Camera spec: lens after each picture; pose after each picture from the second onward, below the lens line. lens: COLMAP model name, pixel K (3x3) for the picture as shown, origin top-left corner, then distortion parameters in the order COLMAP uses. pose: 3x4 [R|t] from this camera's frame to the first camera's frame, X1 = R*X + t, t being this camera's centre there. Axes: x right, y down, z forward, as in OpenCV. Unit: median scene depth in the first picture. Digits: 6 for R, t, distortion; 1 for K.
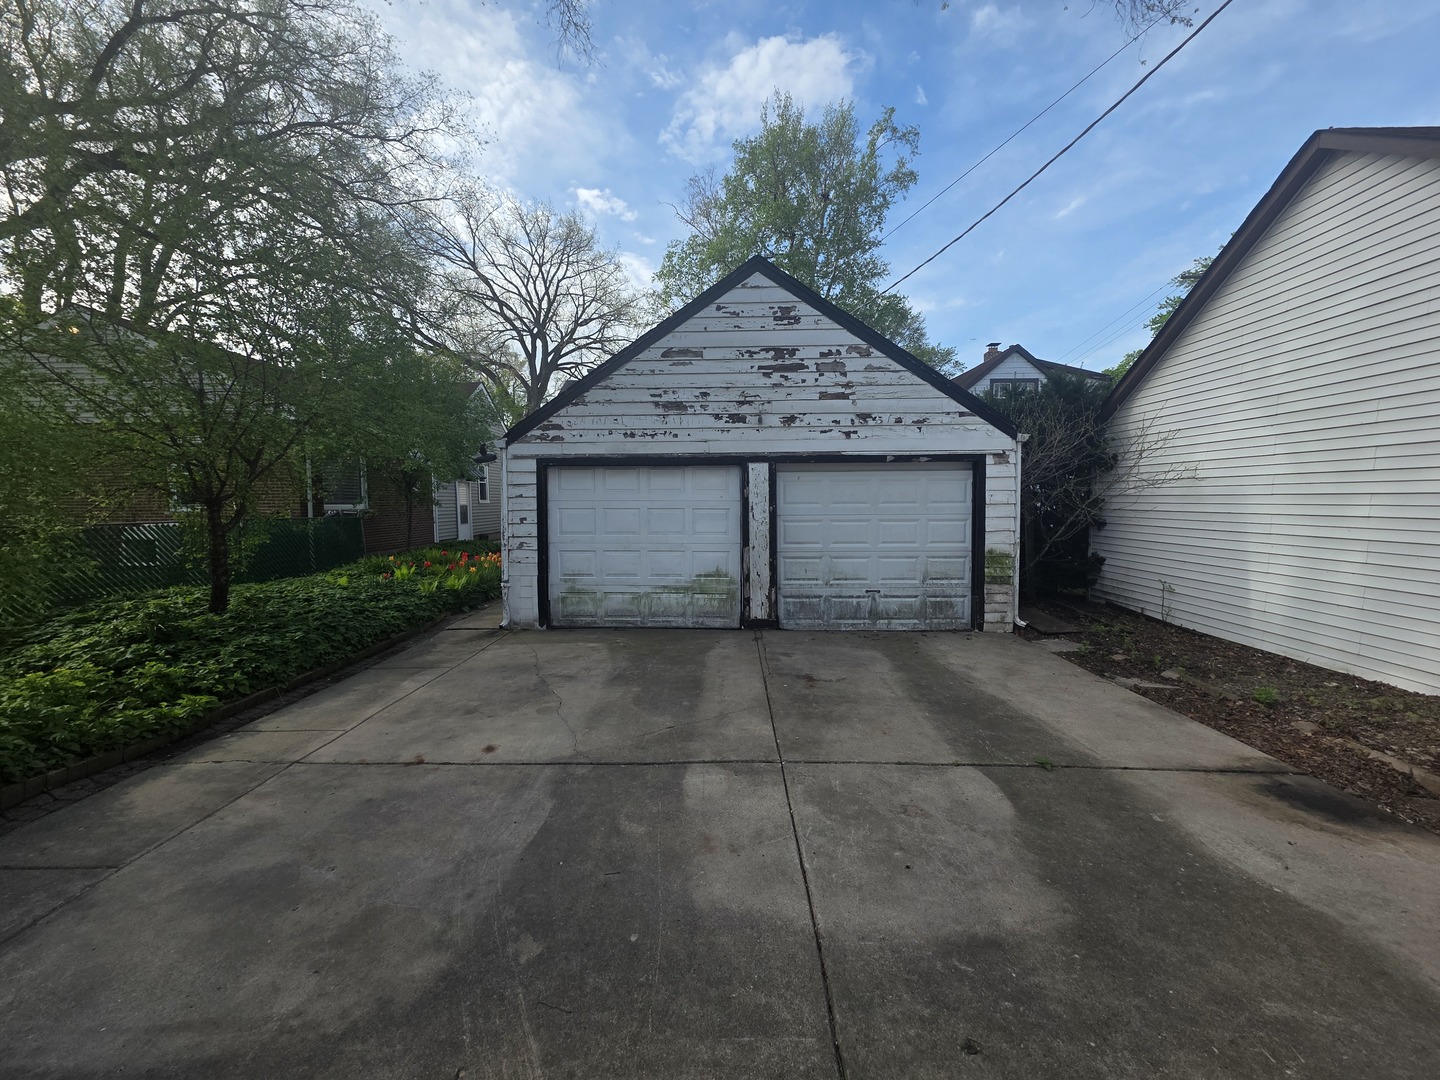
lens RADIAL K [[572.6, 0, 720.5], [0, 572.6, 528.8], [0, 0, 1]] dist [0.003739, -0.000188]
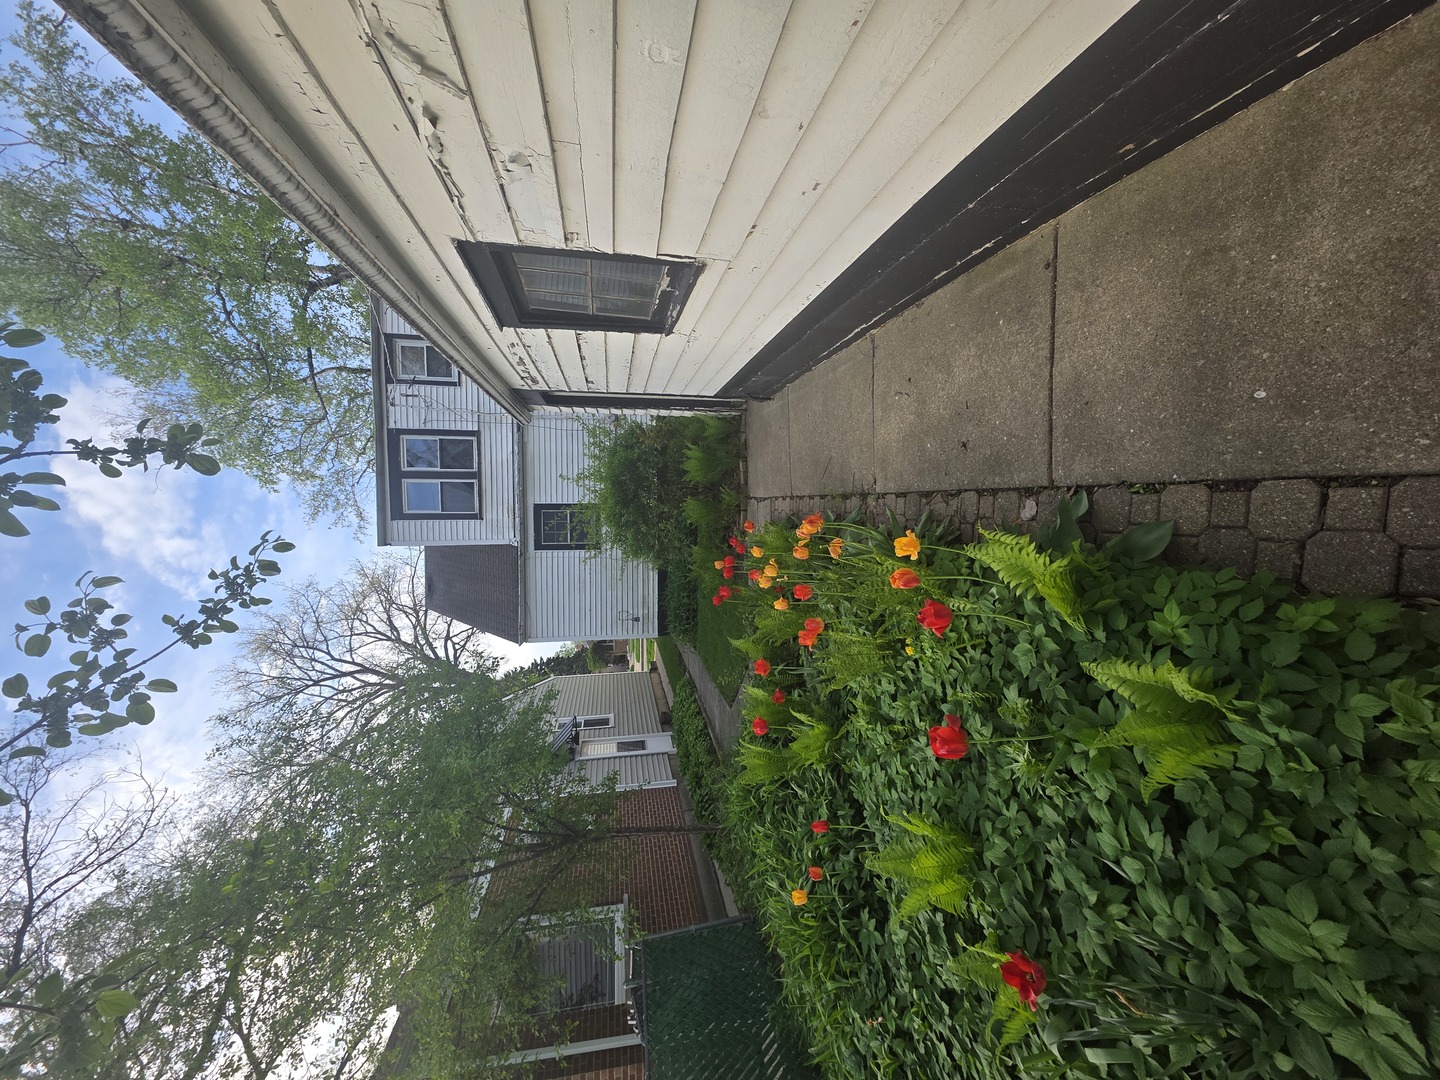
lens RADIAL K [[572.6, 0, 719.1], [0, 572.6, 543.3], [0, 0, 1]] dist [0.003739, -0.000188]
pose [[0.003076, -0.998474, -0.055147, -0.075758], [0.991150, -0.004275, 0.132677, -0.004814], [-0.132710, -0.055067, 0.989624, 0.148267]]
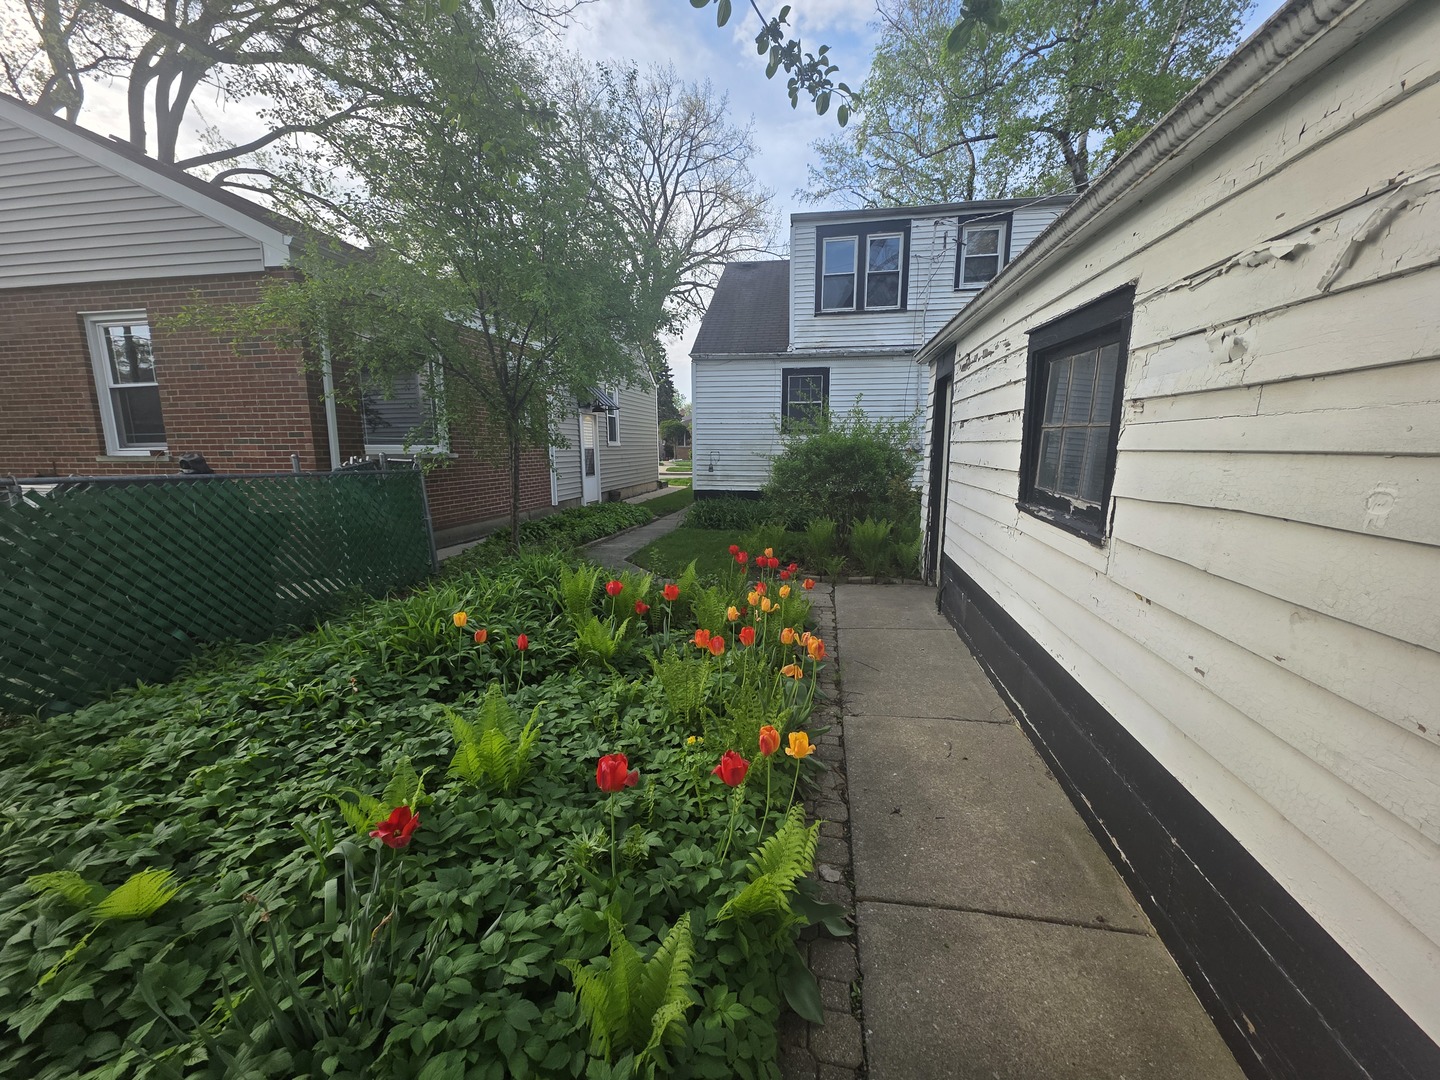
lens RADIAL K [[572.6, 0, 713.3], [0, 572.6, 538.0], [0, 0, 1]] dist [0.003739, -0.000188]
pose [[0.984977, 0.029169, -0.170204, -0.078023], [-0.010582, 0.993974, 0.109105, -0.004856], [0.172361, -0.105665, 0.979350, 0.147983]]
